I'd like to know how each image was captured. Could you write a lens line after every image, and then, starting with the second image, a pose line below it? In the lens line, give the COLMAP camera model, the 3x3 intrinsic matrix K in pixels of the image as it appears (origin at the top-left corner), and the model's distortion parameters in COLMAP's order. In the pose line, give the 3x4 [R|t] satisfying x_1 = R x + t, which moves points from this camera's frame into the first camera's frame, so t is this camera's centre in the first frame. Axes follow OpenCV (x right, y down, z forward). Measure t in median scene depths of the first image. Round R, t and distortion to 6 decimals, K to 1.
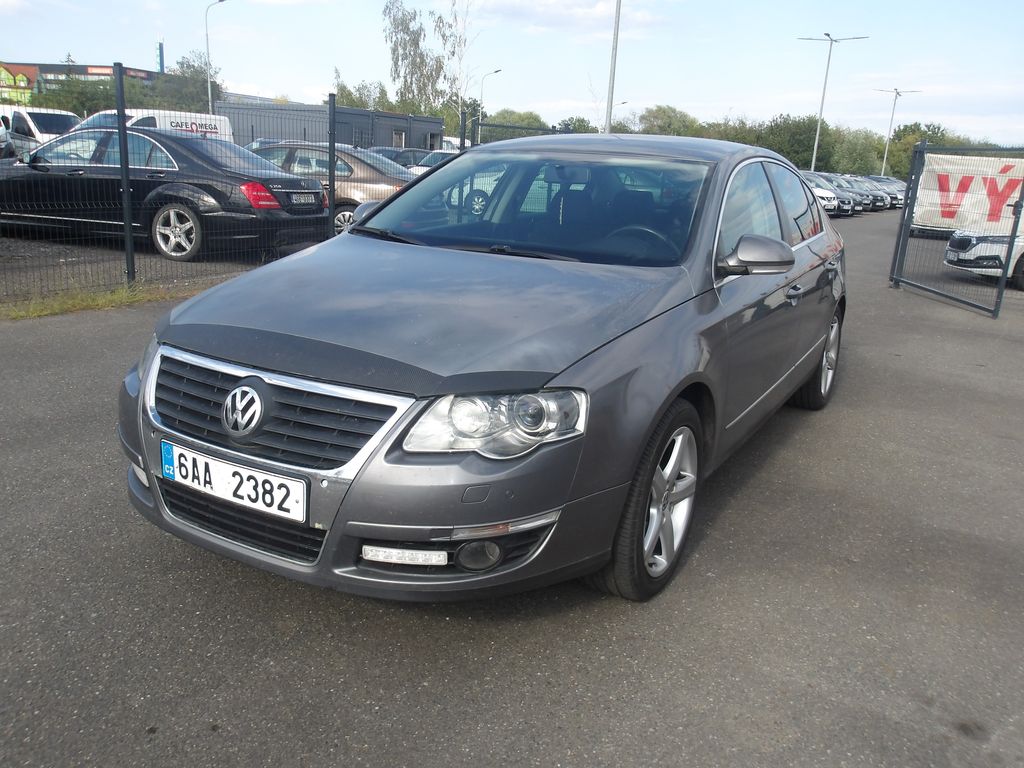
lens RADIAL K [[858.4, 0, 499.2], [0, 858.4, 382.0], [0, 0, 1]] dist [0.011984, -0.004169]
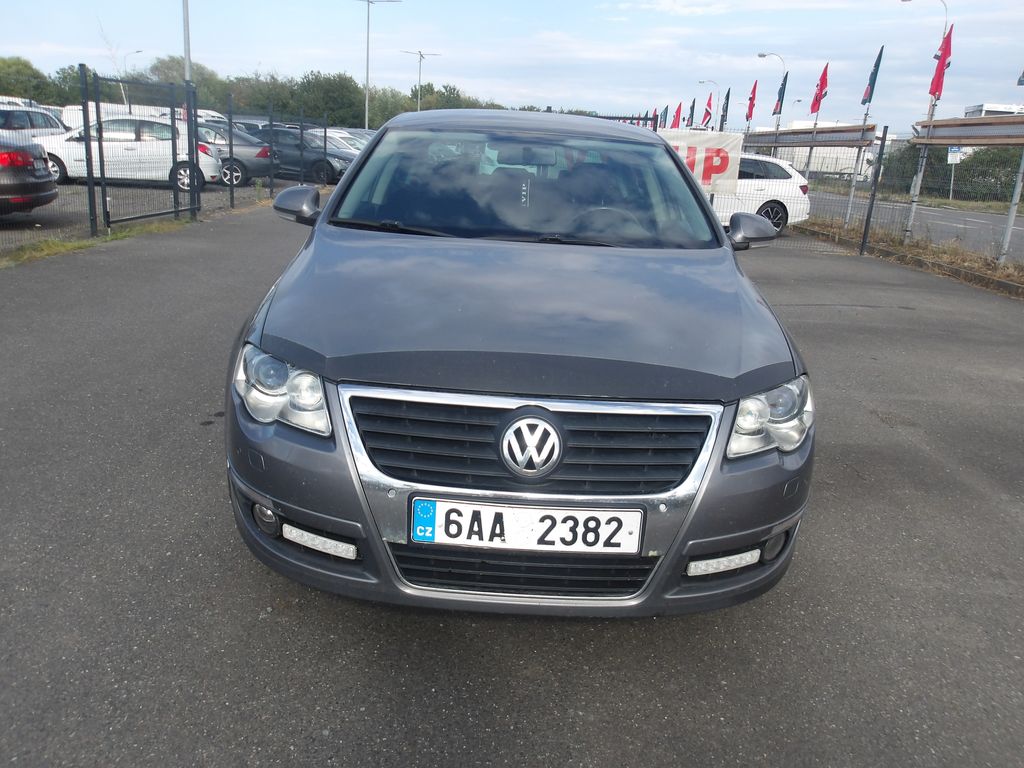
lens RADIAL K [[858.4, 0, 499.2], [0, 858.4, 382.0], [0, 0, 1]] dist [0.011984, -0.004169]
pose [[0.863205, -0.135268, 0.486395, -0.739444], [0.111231, 0.990719, 0.078121, -0.103230], [-0.492448, -0.013332, 0.870240, 0.252139]]
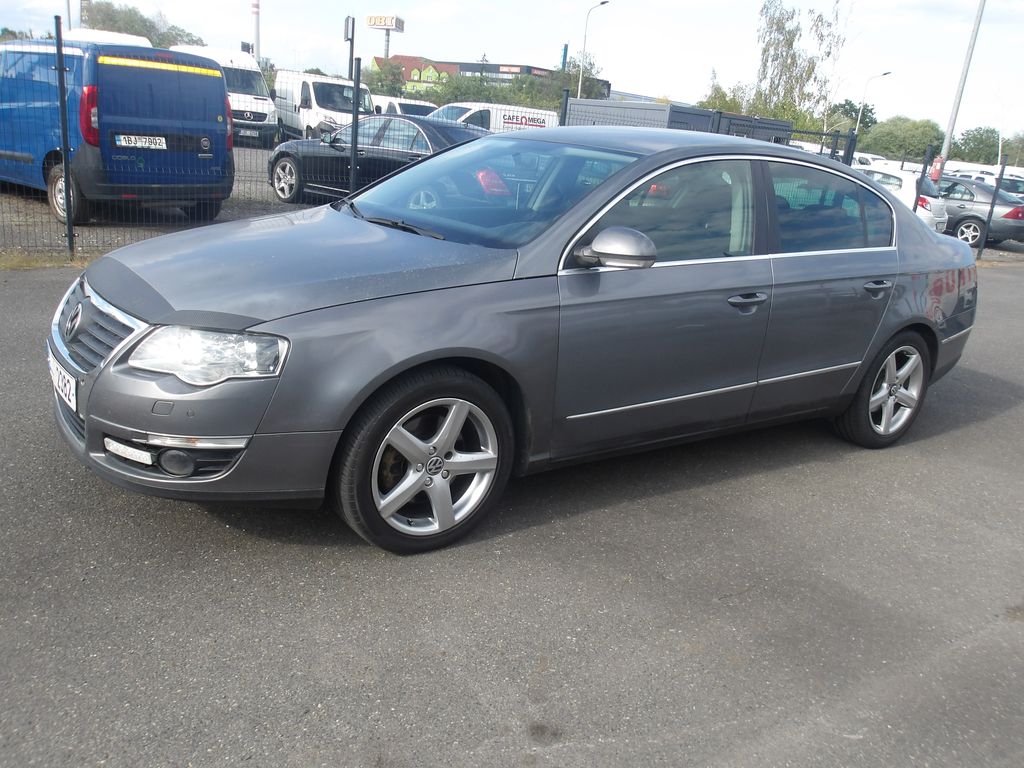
lens RADIAL K [[858.4, 0, 499.2], [0, 858.4, 382.0], [0, 0, 1]] dist [0.011984, -0.004169]
pose [[0.913803, 0.151776, -0.376734, 0.764712], [-0.152027, 0.987943, 0.029260, -0.009890], [0.376633, 0.030536, 0.925859, 0.060668]]
